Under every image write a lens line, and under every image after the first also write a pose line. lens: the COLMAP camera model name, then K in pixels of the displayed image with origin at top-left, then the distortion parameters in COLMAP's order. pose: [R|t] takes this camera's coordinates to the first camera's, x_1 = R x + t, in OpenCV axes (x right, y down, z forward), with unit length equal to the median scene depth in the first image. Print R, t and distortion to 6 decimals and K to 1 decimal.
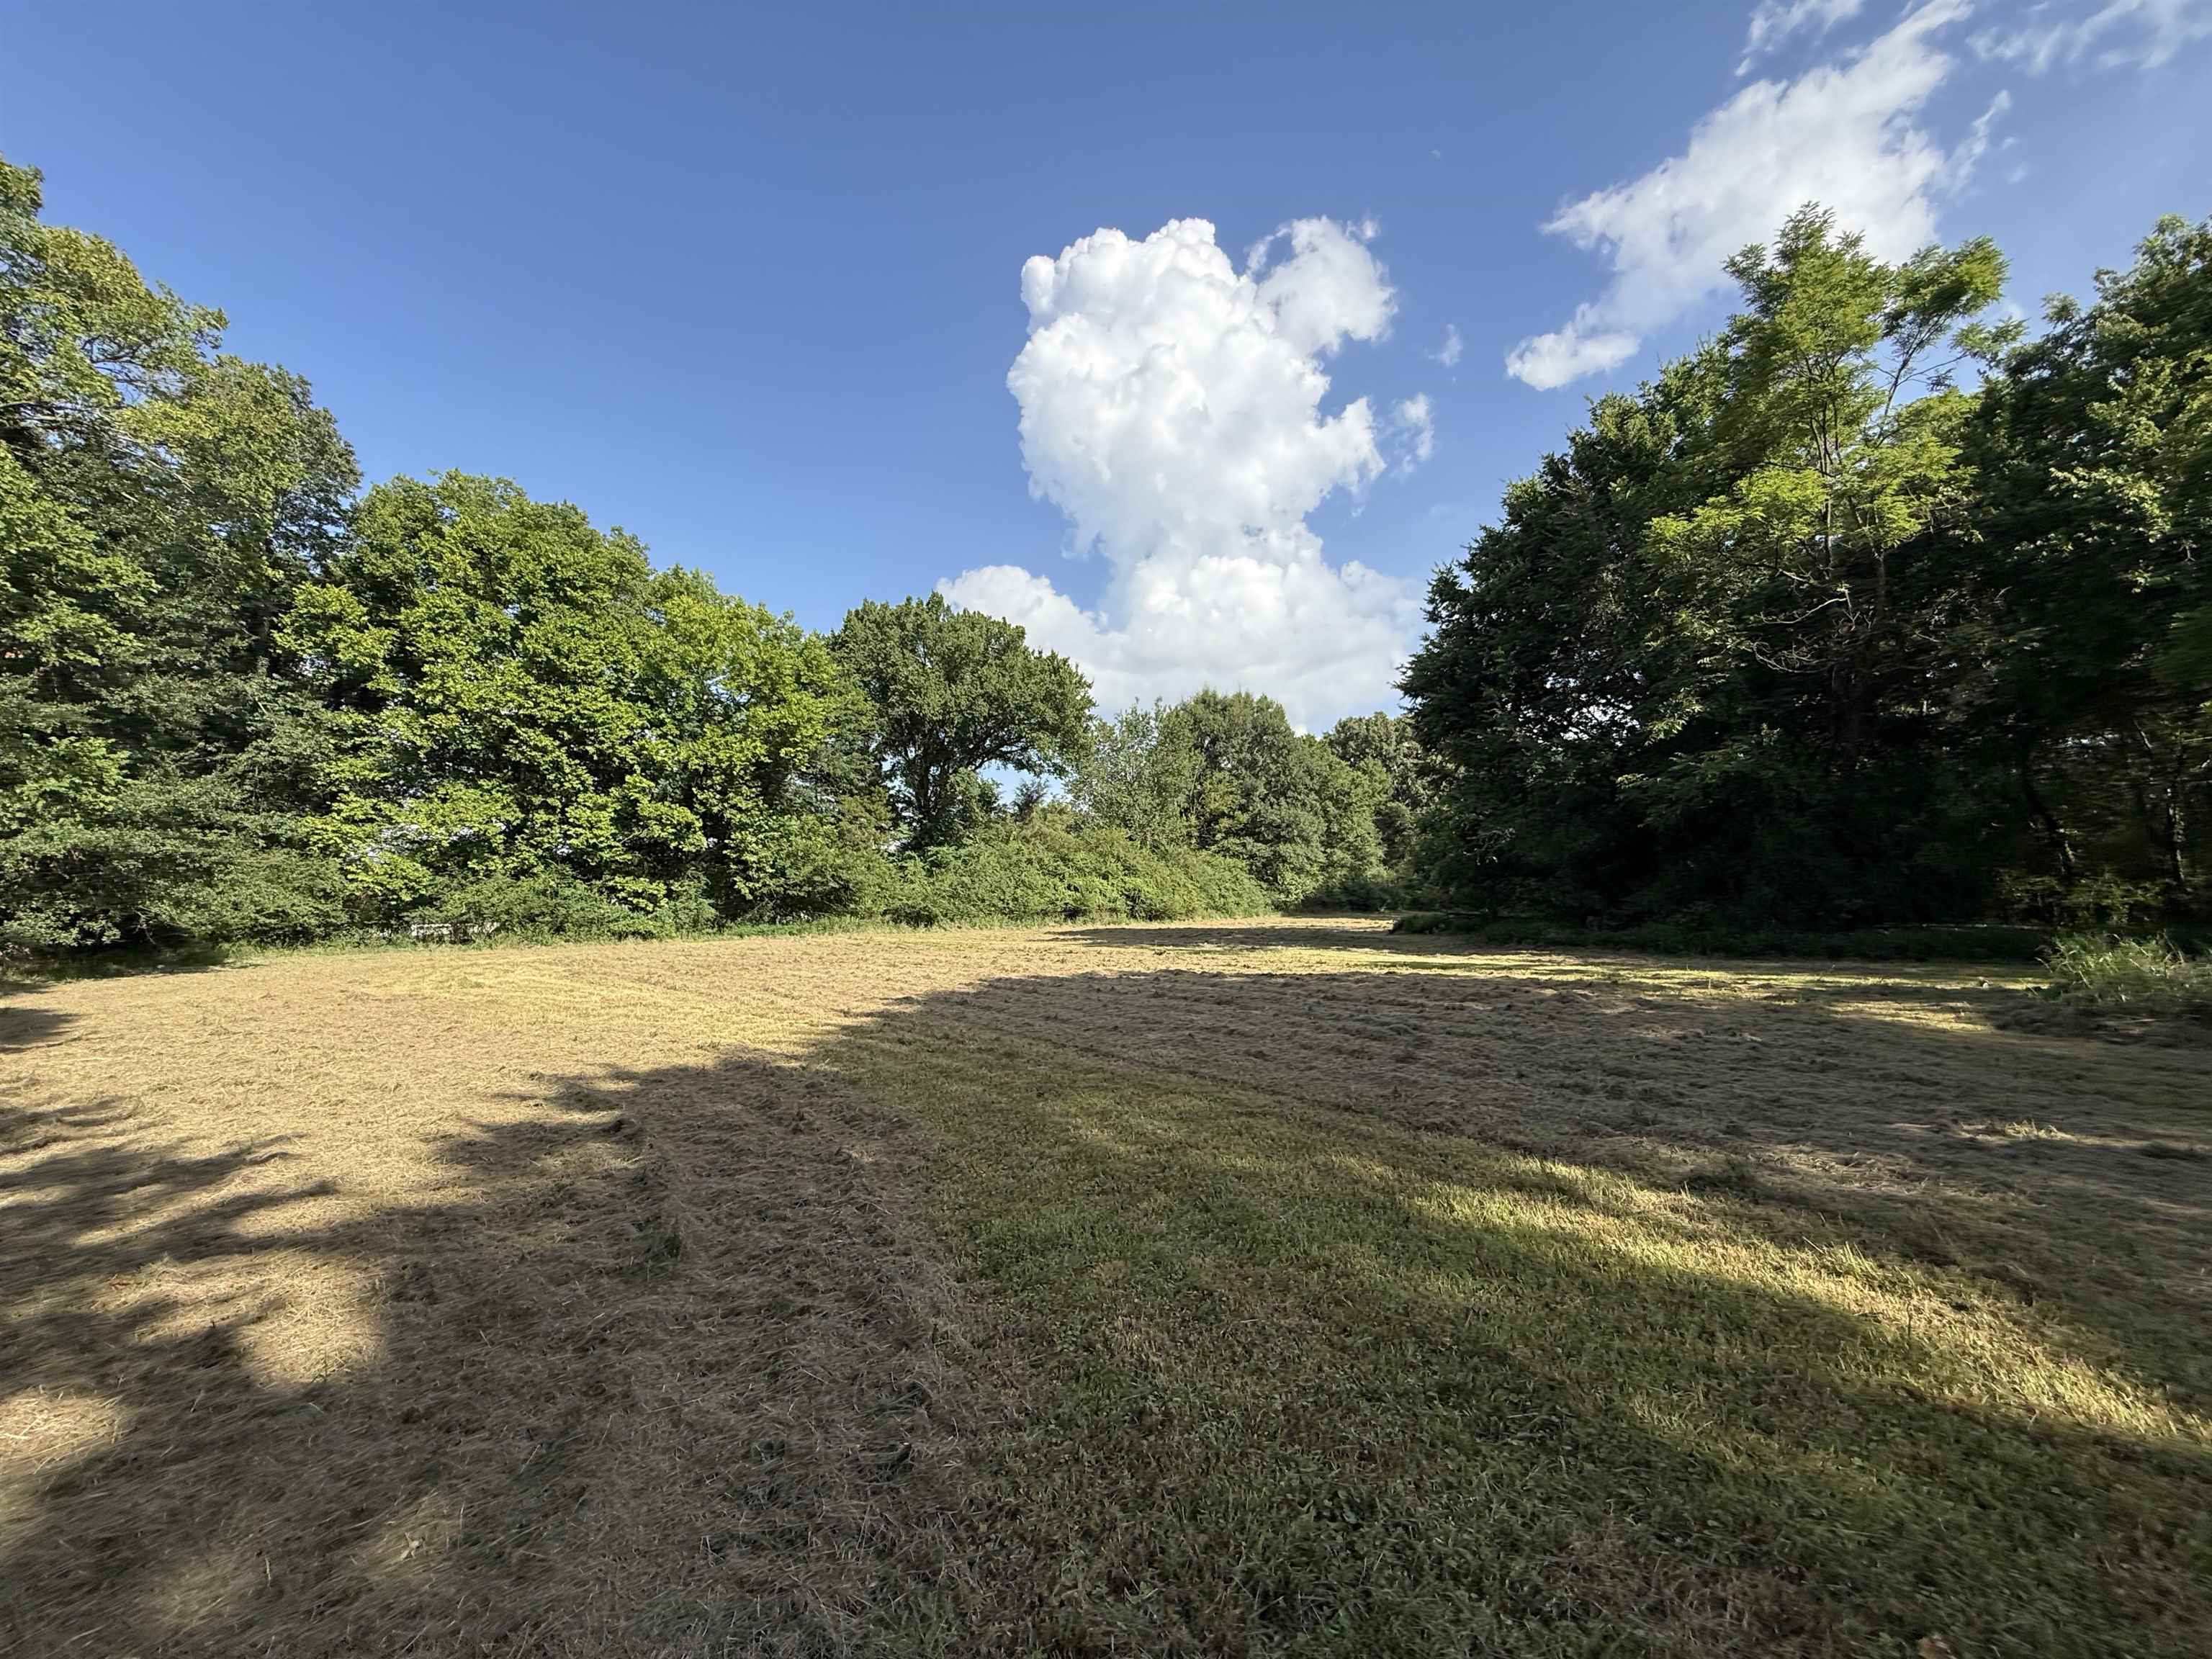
lens RADIAL K [[885.0, 0, 1104.1], [0, 885.0, 834.1], [0, 0, 1]] dist [0.001217, 0.000337]
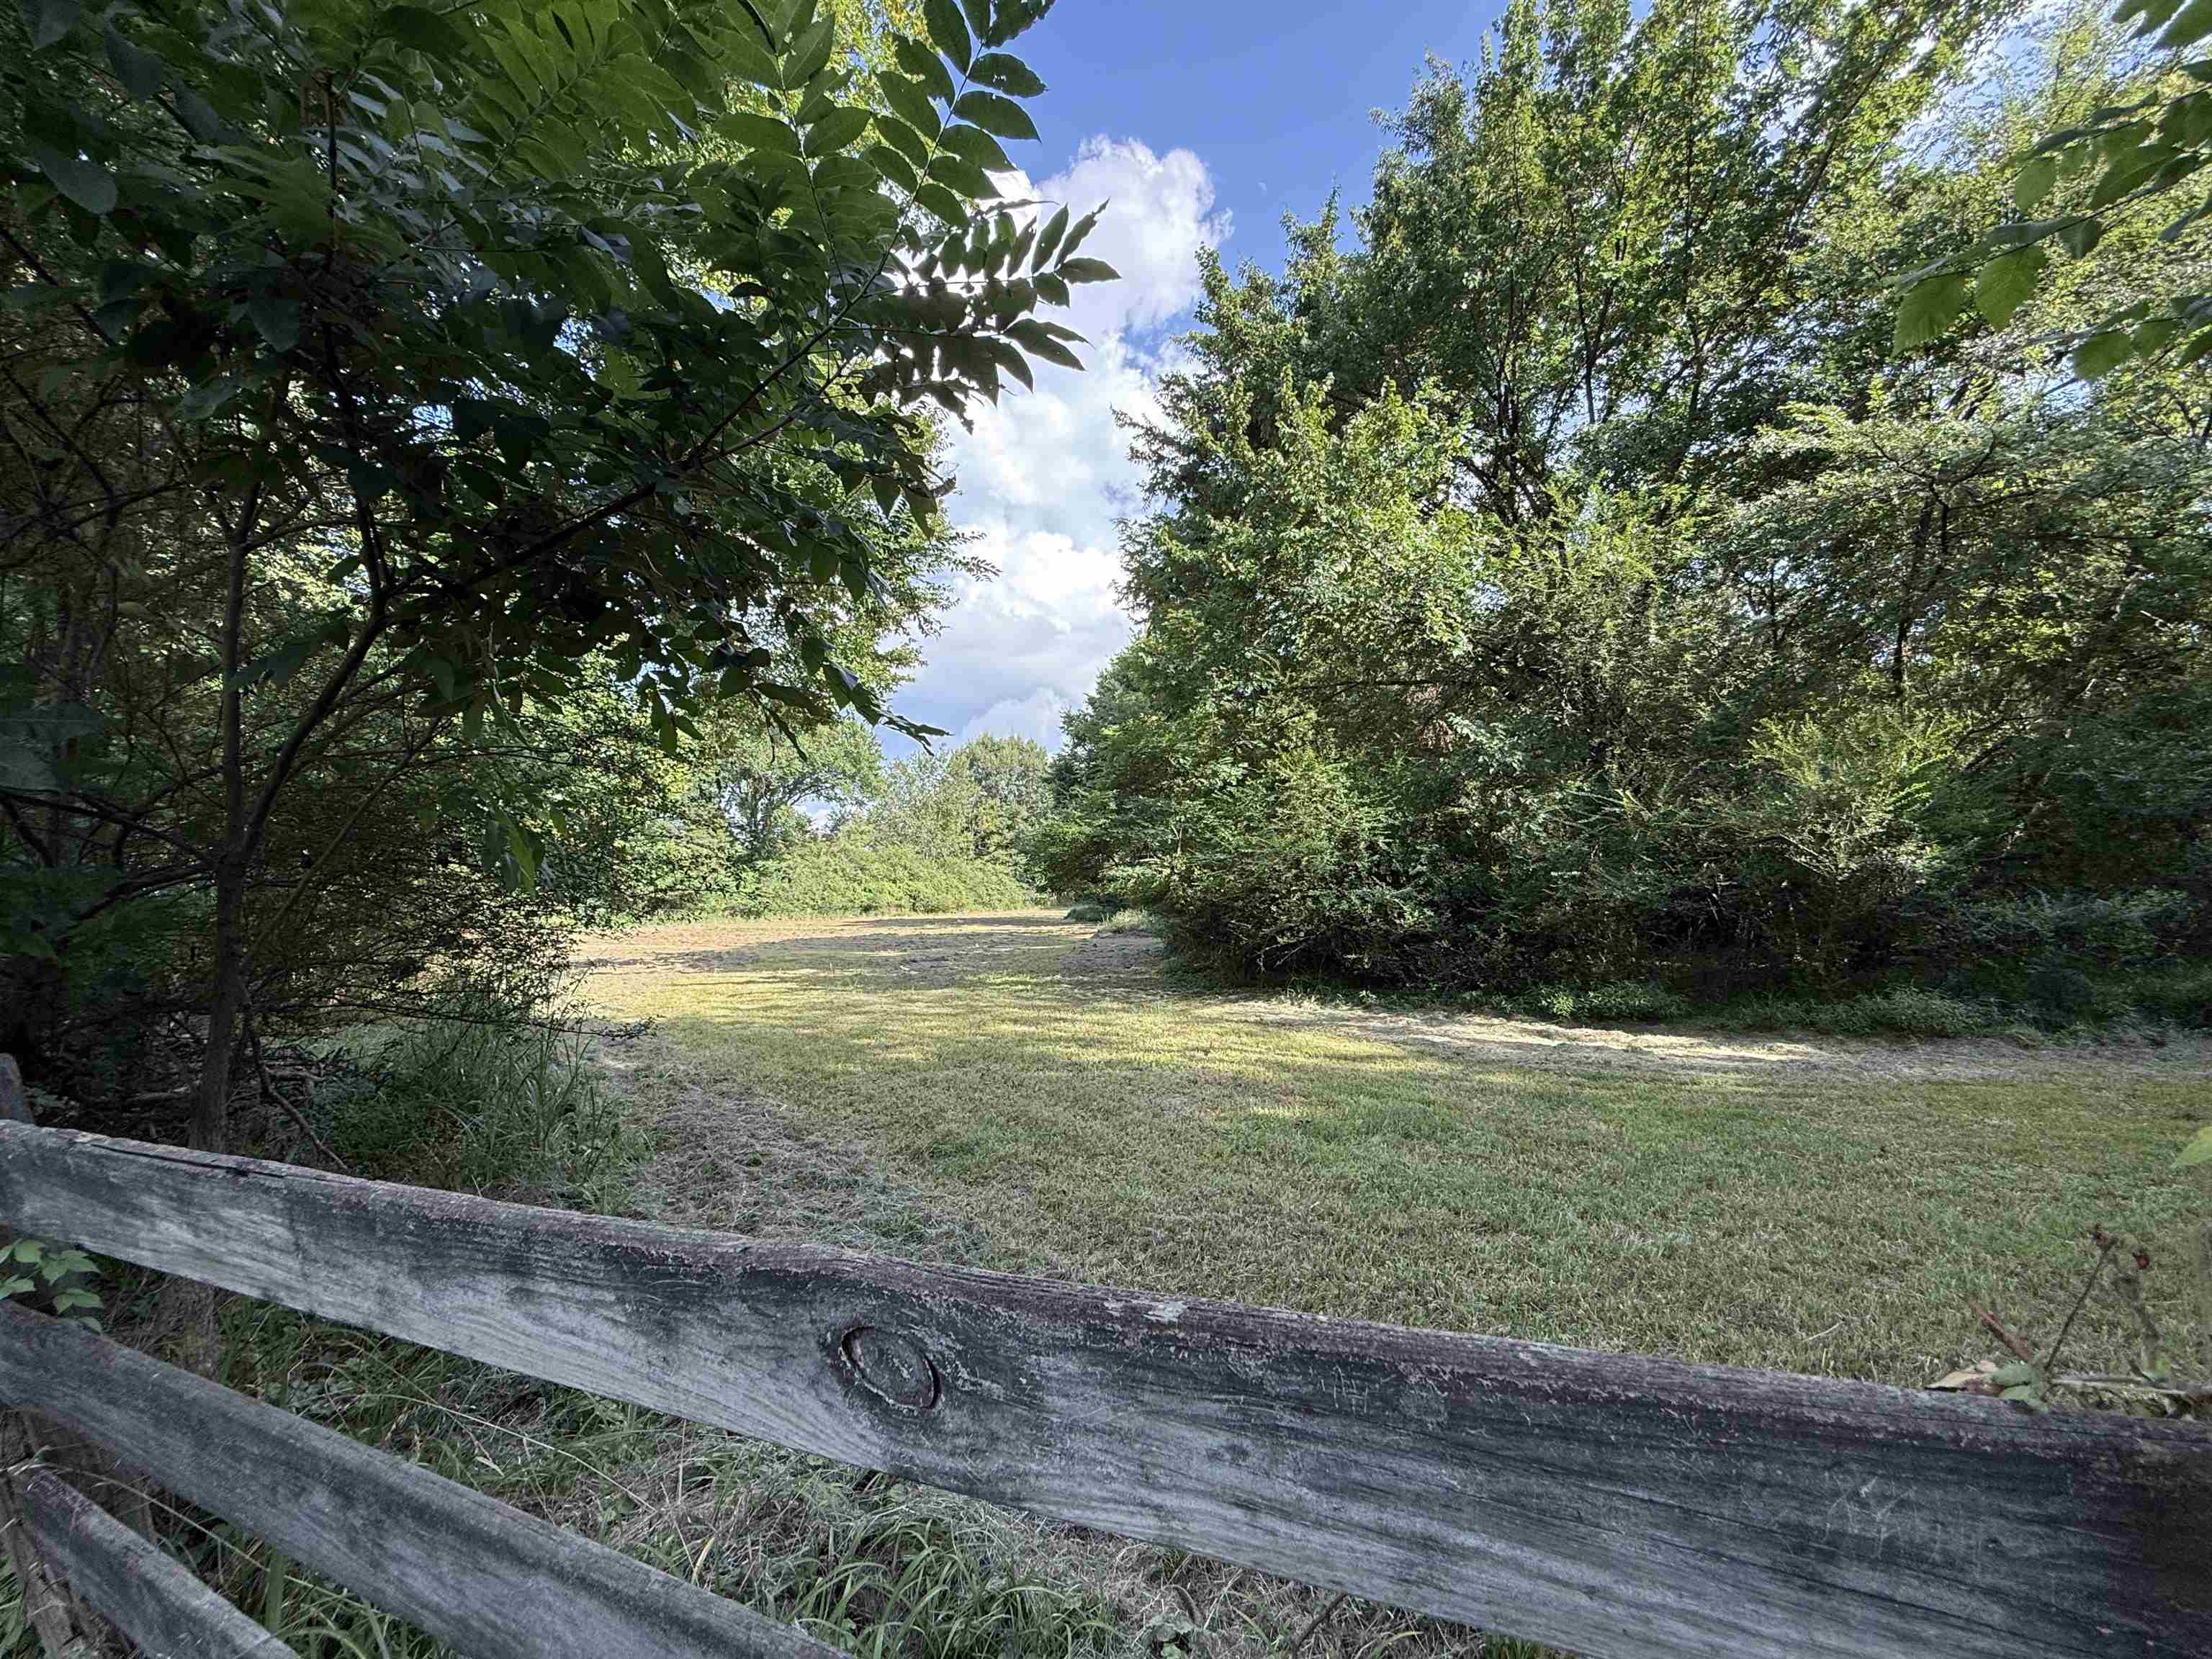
lens RADIAL K [[885.0, 0, 1109.3], [0, 885.0, 829.6], [0, 0, 1]] dist [0.001217, 0.000337]
pose [[0.983801, 0.005152, 0.179189, 0.082883], [-0.005198, 0.999986, -0.000214, -0.033157], [-0.179188, -0.000720, 0.983815, -0.403288]]
